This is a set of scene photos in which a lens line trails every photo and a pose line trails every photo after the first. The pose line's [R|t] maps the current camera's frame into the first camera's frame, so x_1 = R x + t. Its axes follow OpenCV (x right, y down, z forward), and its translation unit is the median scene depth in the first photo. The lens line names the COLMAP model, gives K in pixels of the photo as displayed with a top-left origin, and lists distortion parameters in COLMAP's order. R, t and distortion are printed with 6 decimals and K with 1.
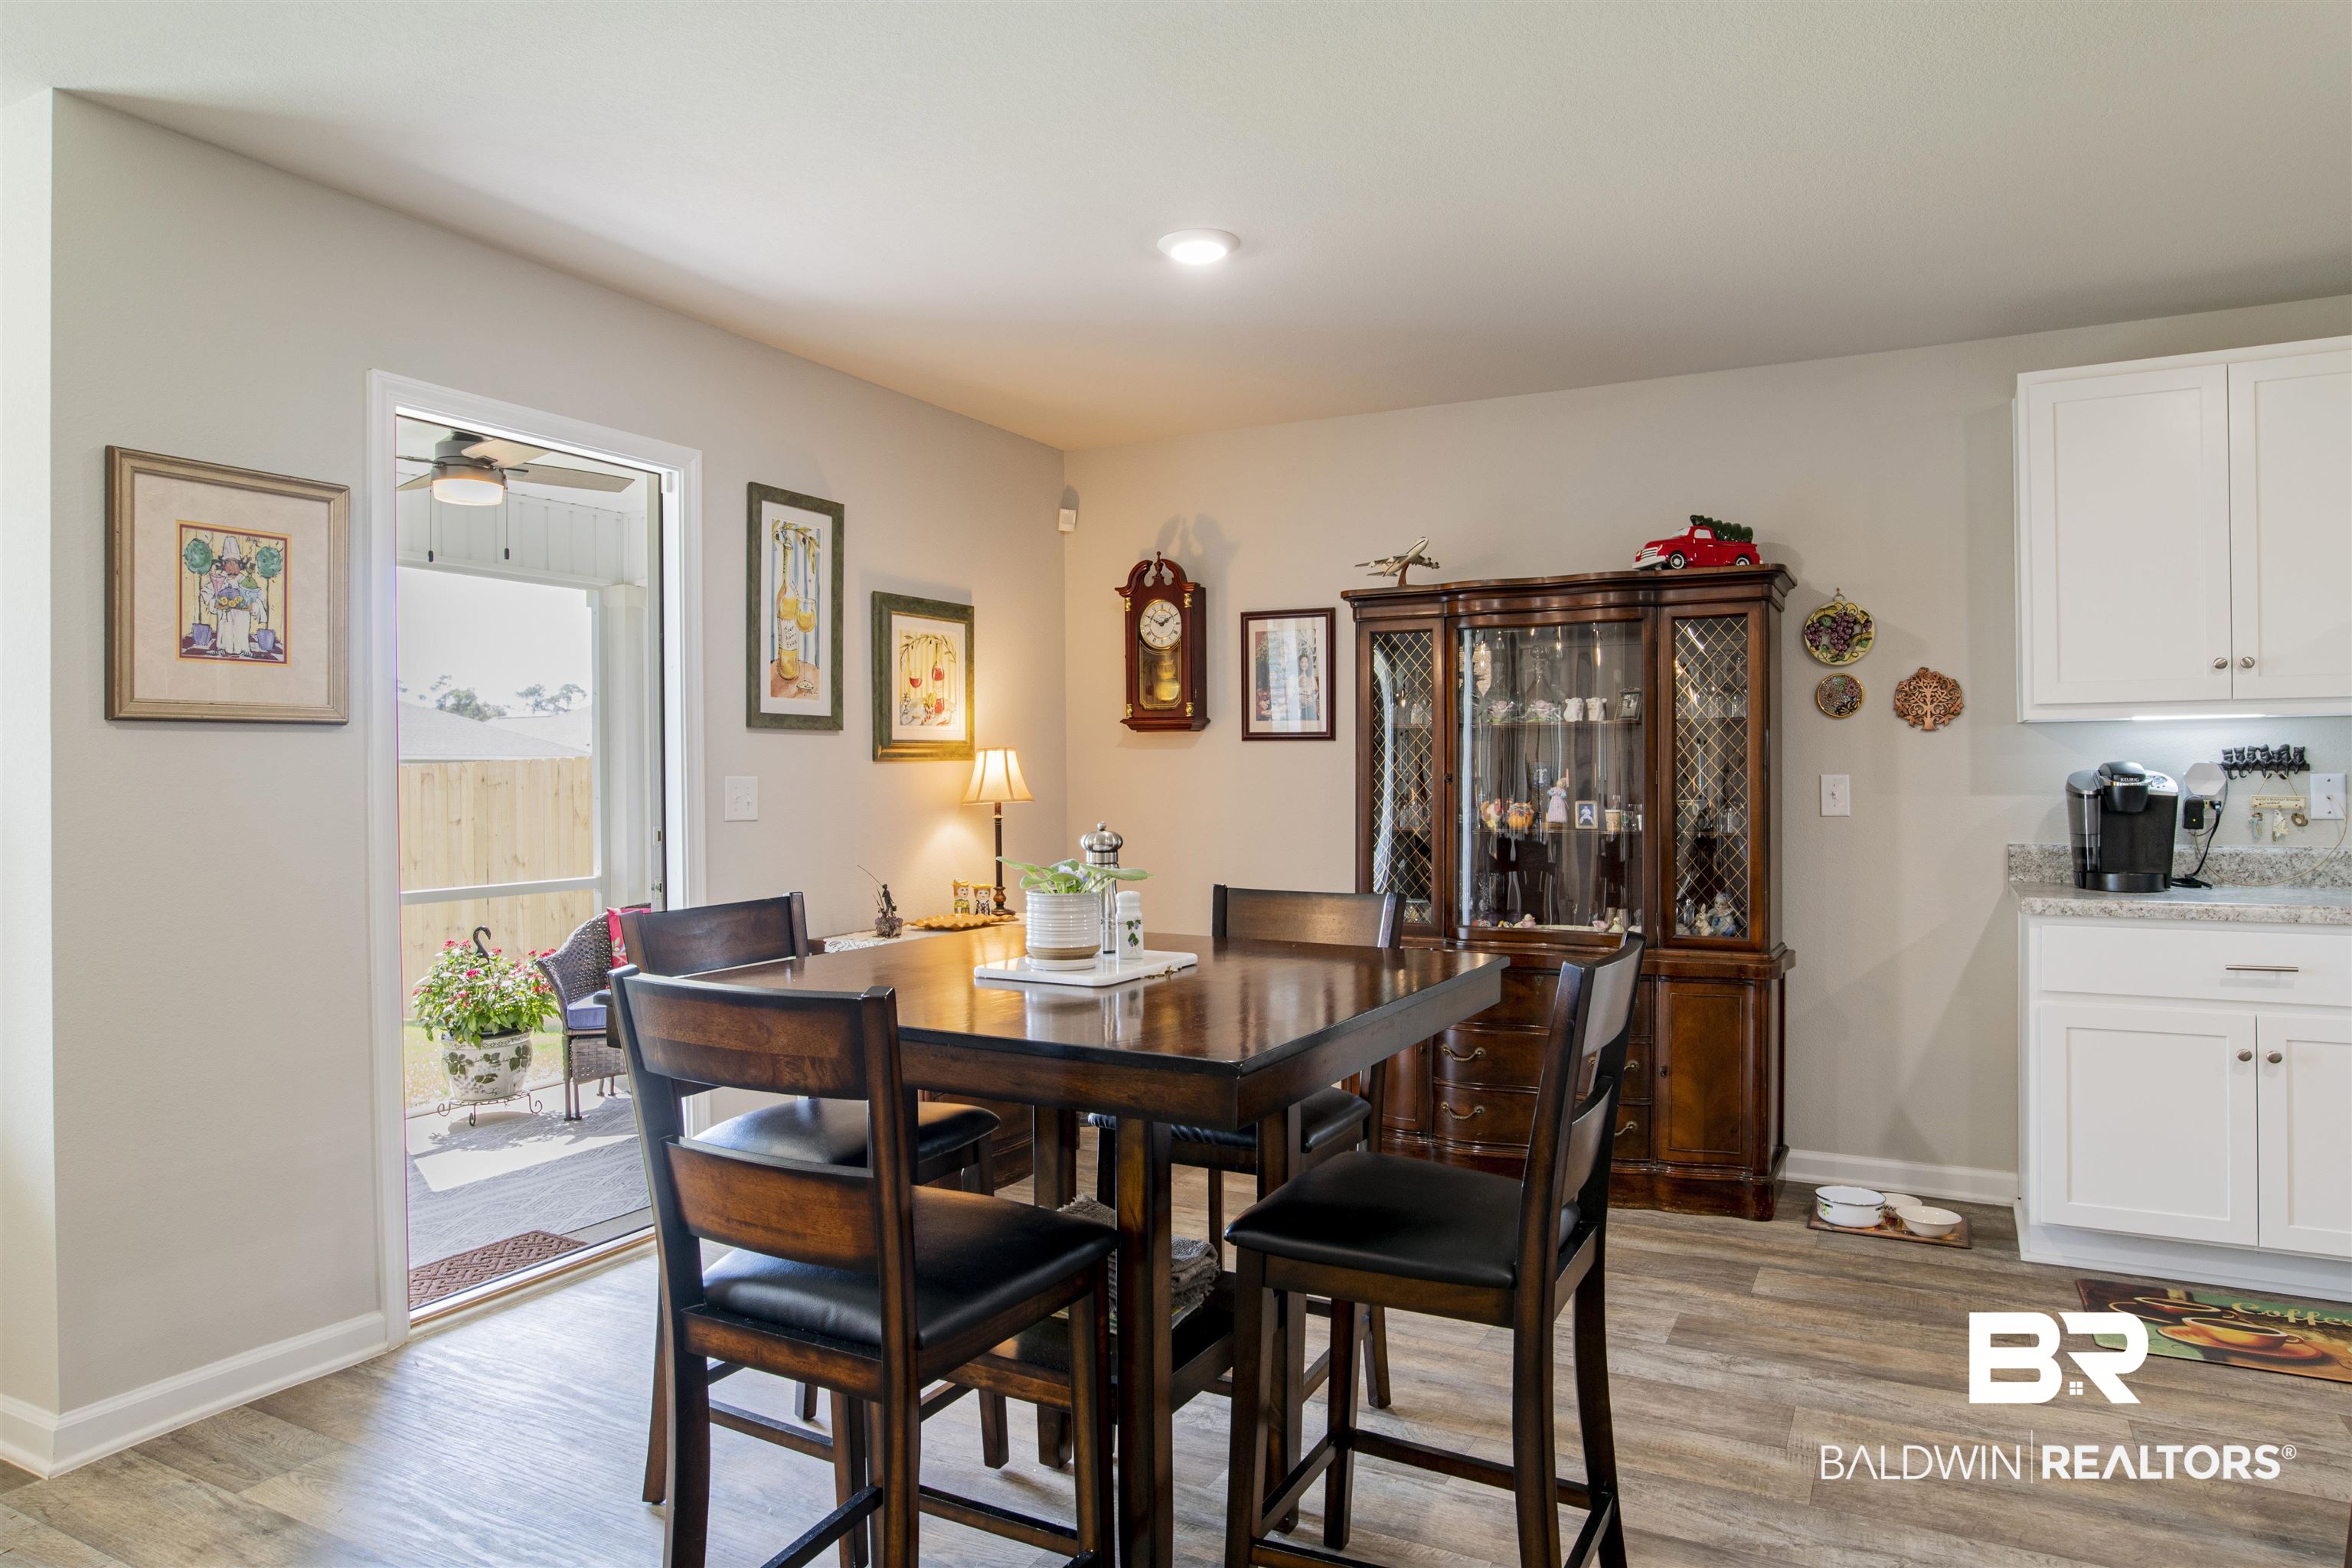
lens RADIAL K [[1436.9, 0, 1198.9], [0, 1436.9, 777.0], [0, 0, 1]] dist [-0.040768, 0.021566]
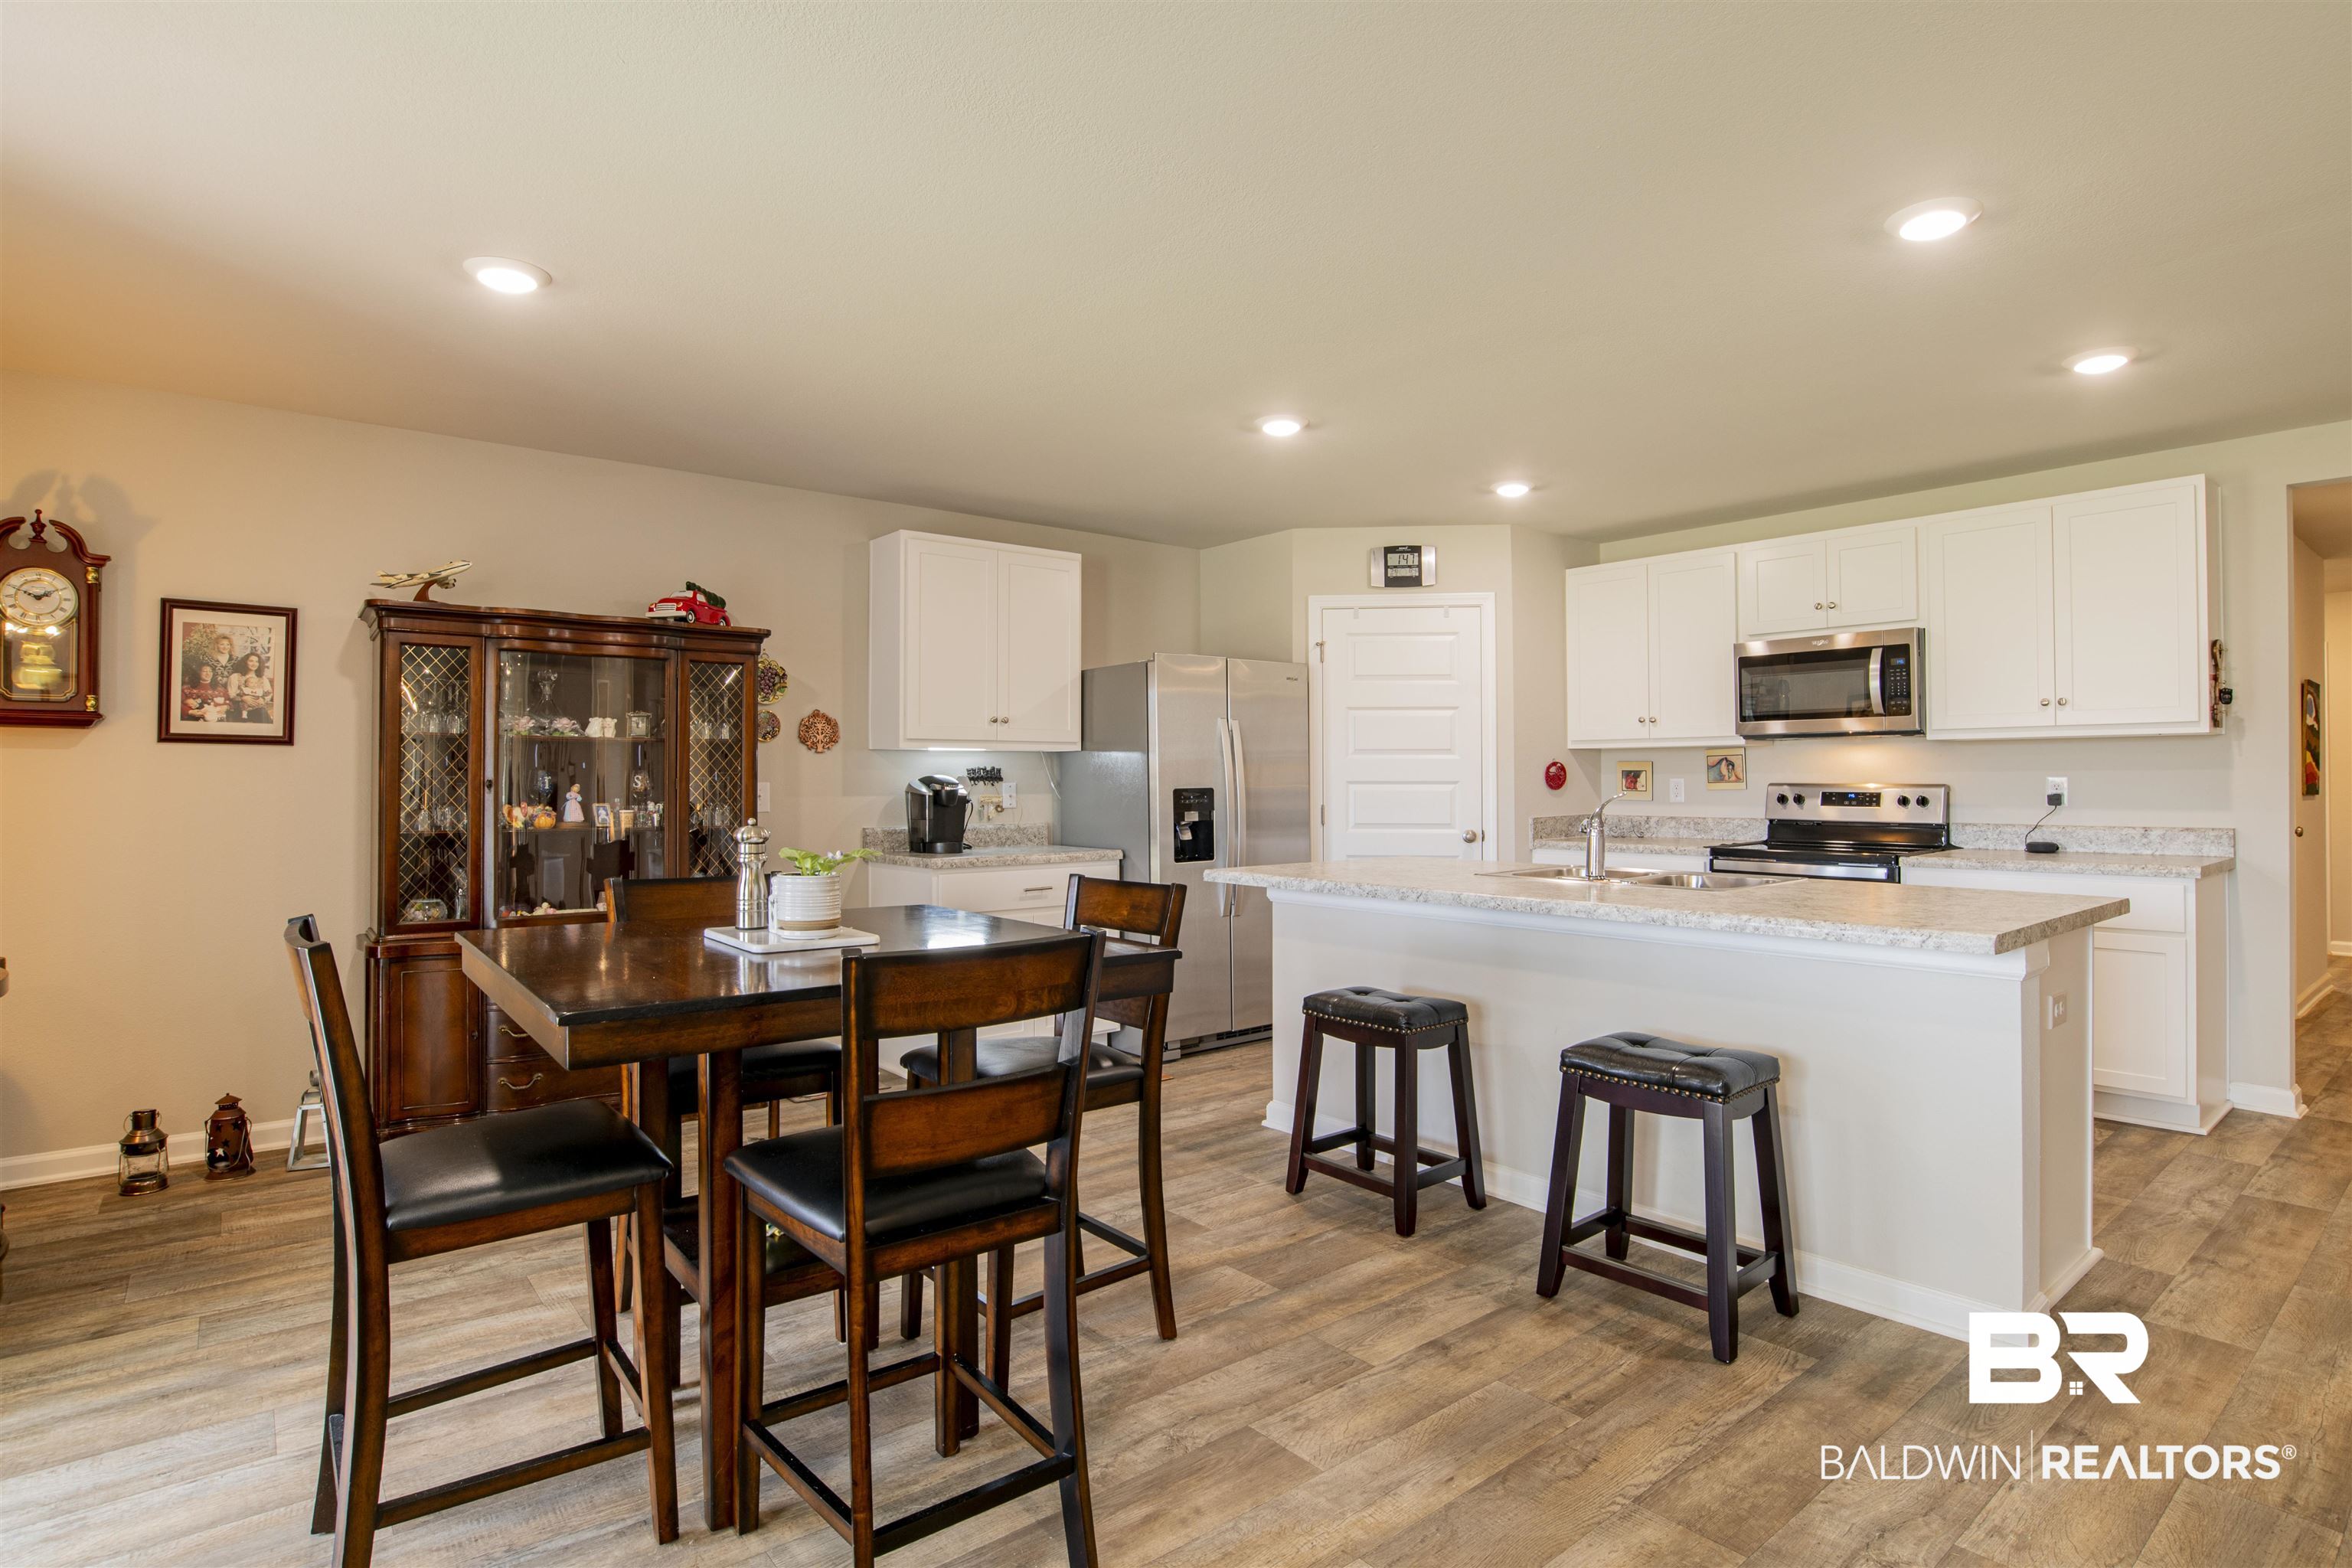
lens RADIAL K [[1231.4, 0, 1167.5], [0, 1231.4, 765.1], [0, 0, 1]] dist [-0.043316, 0.016170]
pose [[0.391962, 0.016134, 0.919840, -0.565000], [0.000422, 0.999843, -0.017717, 0.002965], [-0.919981, 0.007333, 0.391894, 0.188668]]
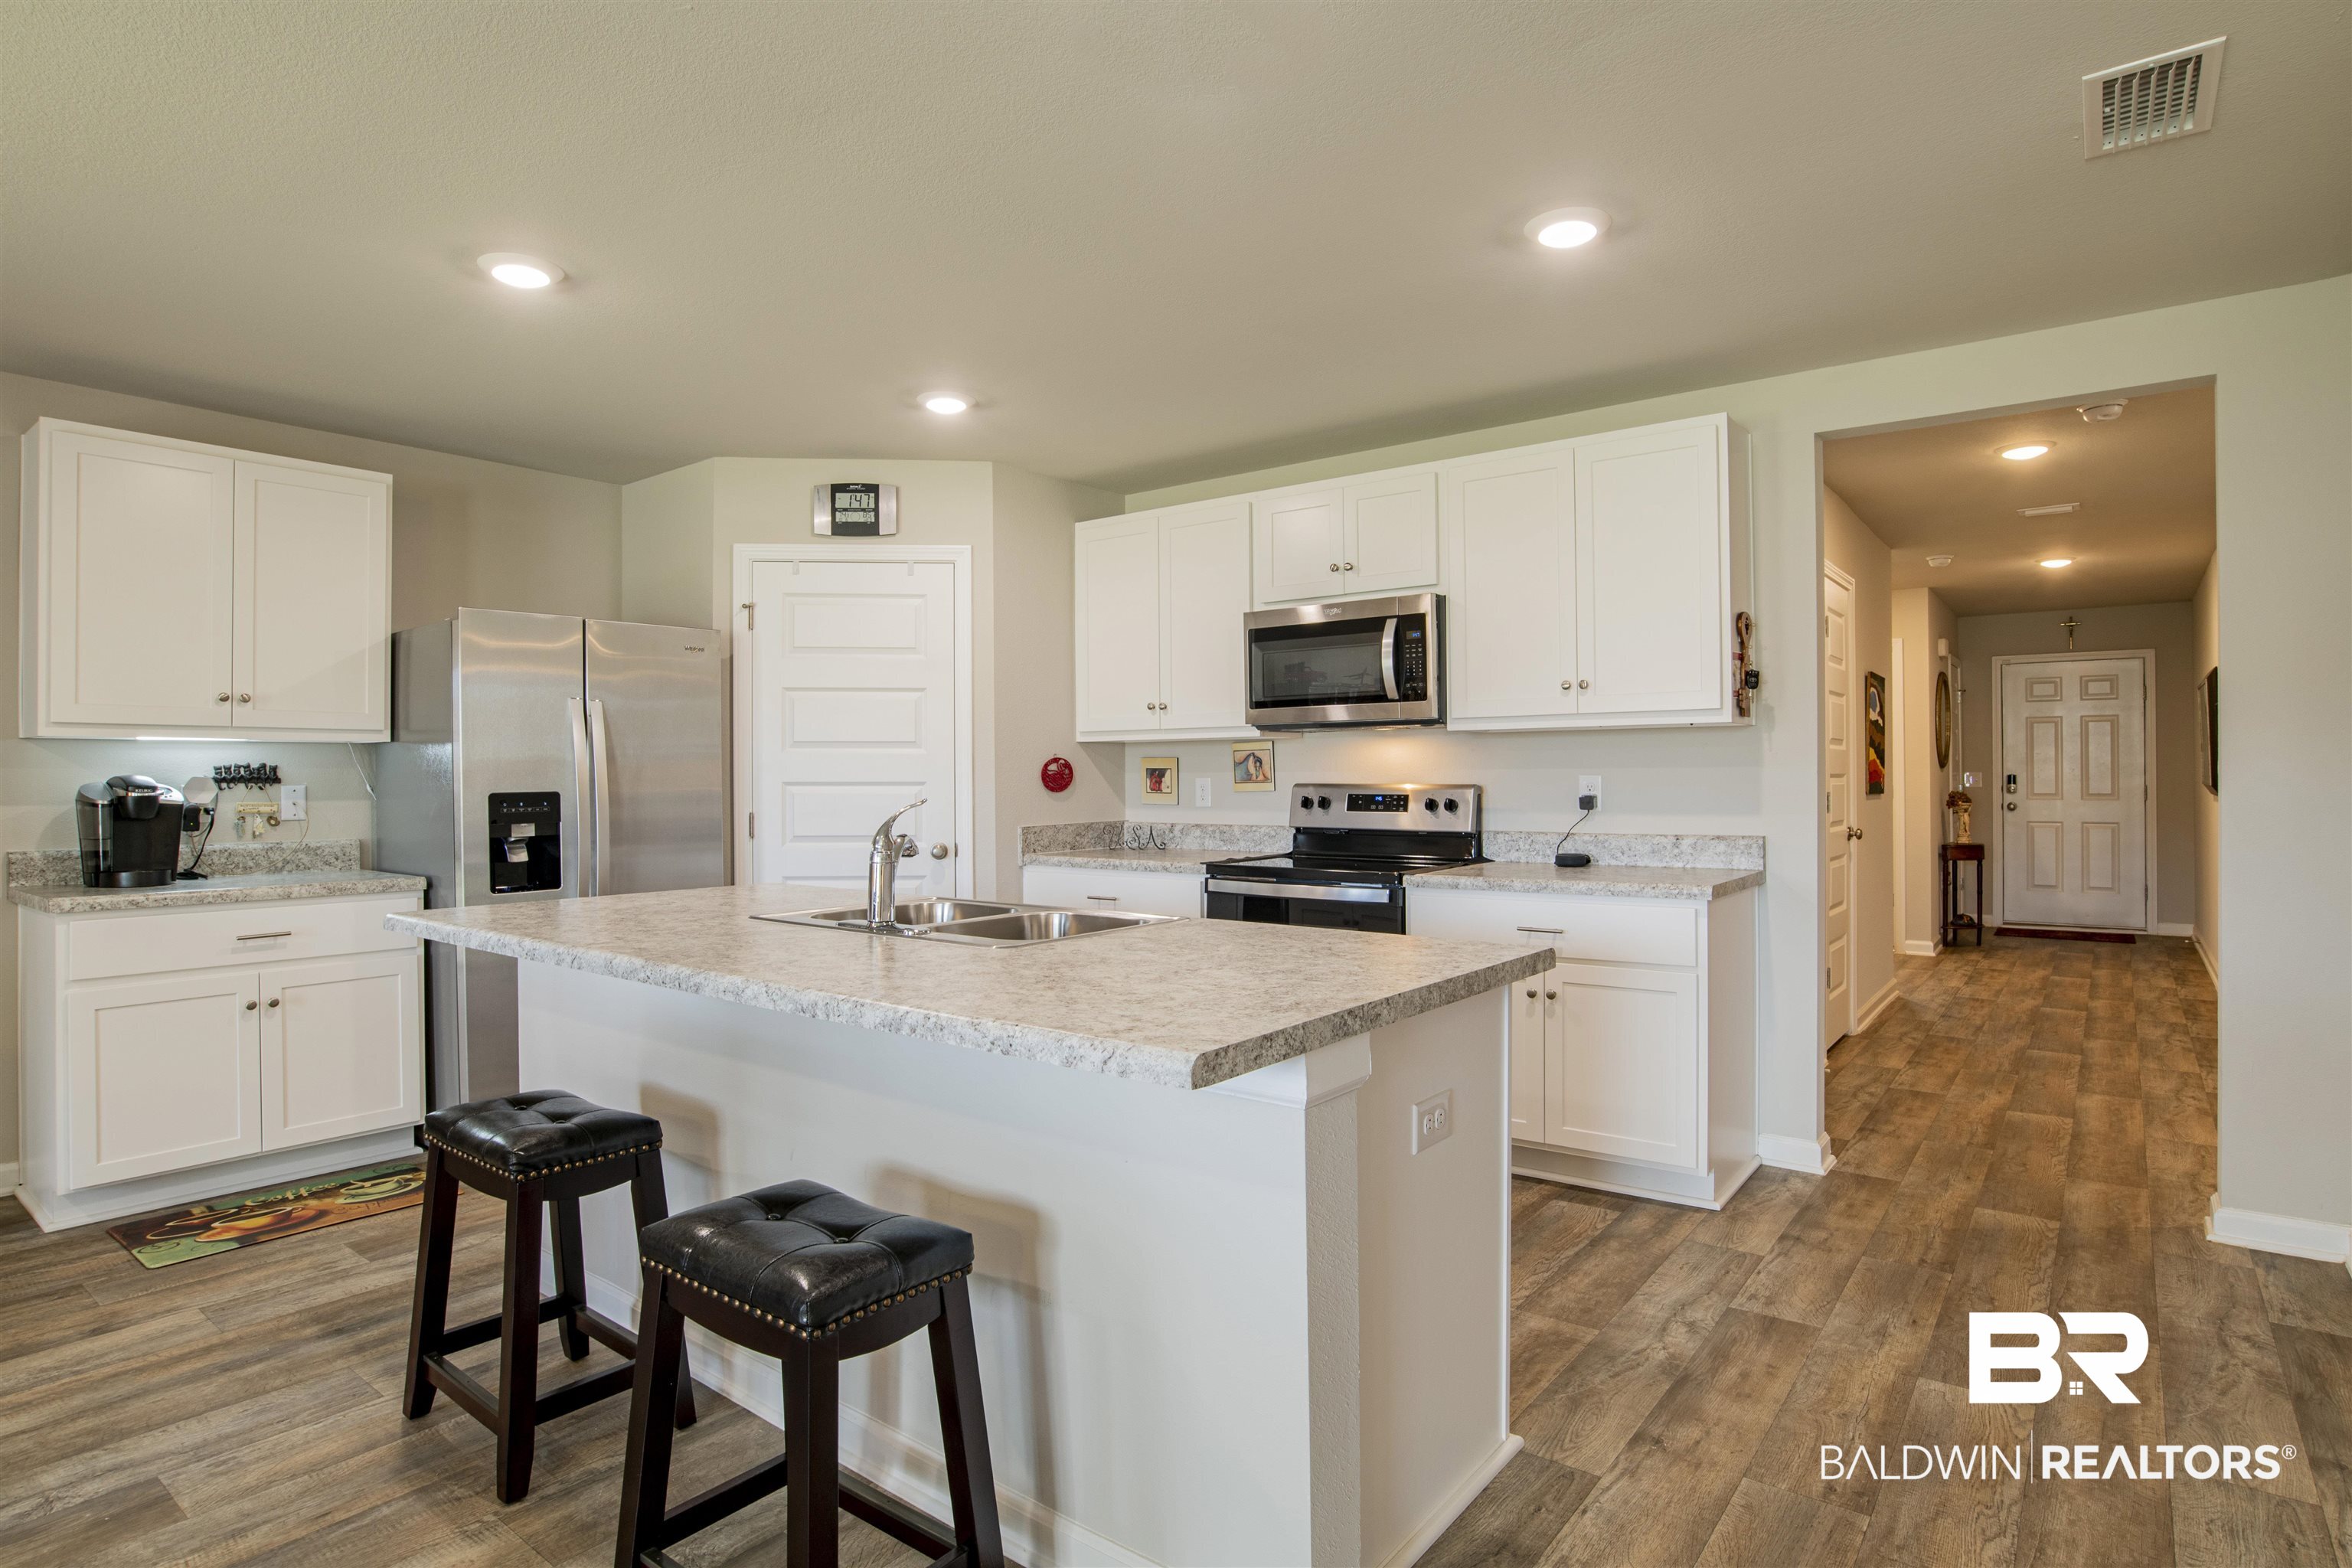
lens RADIAL K [[1239.9, 0, 1190.3], [0, 1239.9, 769.2], [0, 0, 1]] dist [-0.039124, 0.007854]
pose [[0.187456, 0.012751, 0.982190, -0.159524], [0.003818, 0.999899, -0.013710, 0.001005], [-0.982266, 0.006320, 0.187388, -0.038331]]
